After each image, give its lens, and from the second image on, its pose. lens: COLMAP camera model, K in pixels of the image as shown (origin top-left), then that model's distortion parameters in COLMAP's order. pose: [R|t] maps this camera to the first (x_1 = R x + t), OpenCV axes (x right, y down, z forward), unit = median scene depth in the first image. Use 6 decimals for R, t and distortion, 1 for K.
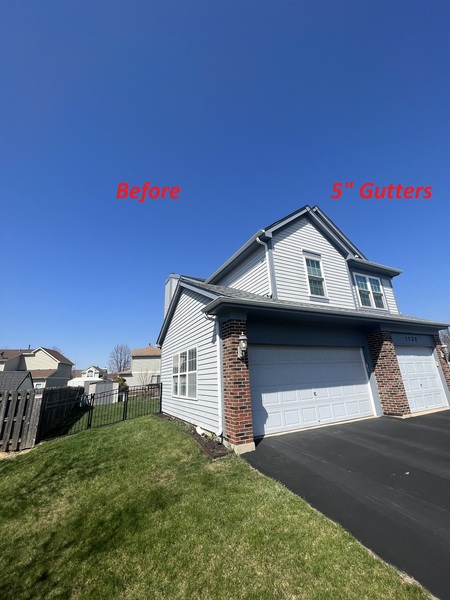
lens RADIAL K [[237.7, 0, 225.0], [0, 237.7, 300.0], [0, 0, 1]] dist [0.002185, 0.000173]
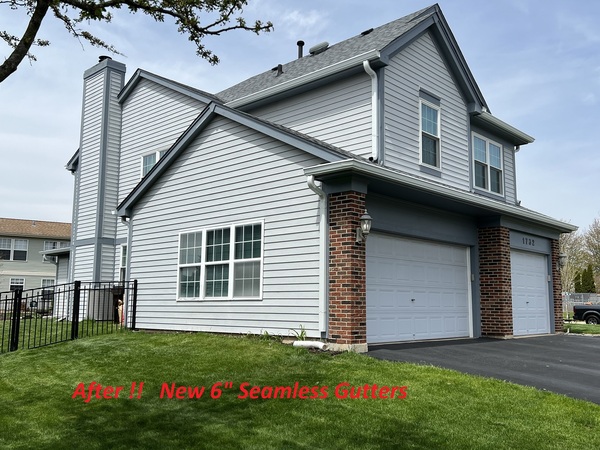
lens RADIAL K [[565.9, 0, 300.0], [0, 565.9, 225.0], [0, 0, 1]] dist [0.118667, -0.000250]
pose [[0.936969, 0.098656, 0.335195, -0.504308], [-0.155111, 0.977047, 0.146012, -0.034207], [-0.313096, -0.188801, 0.930766, -0.434800]]
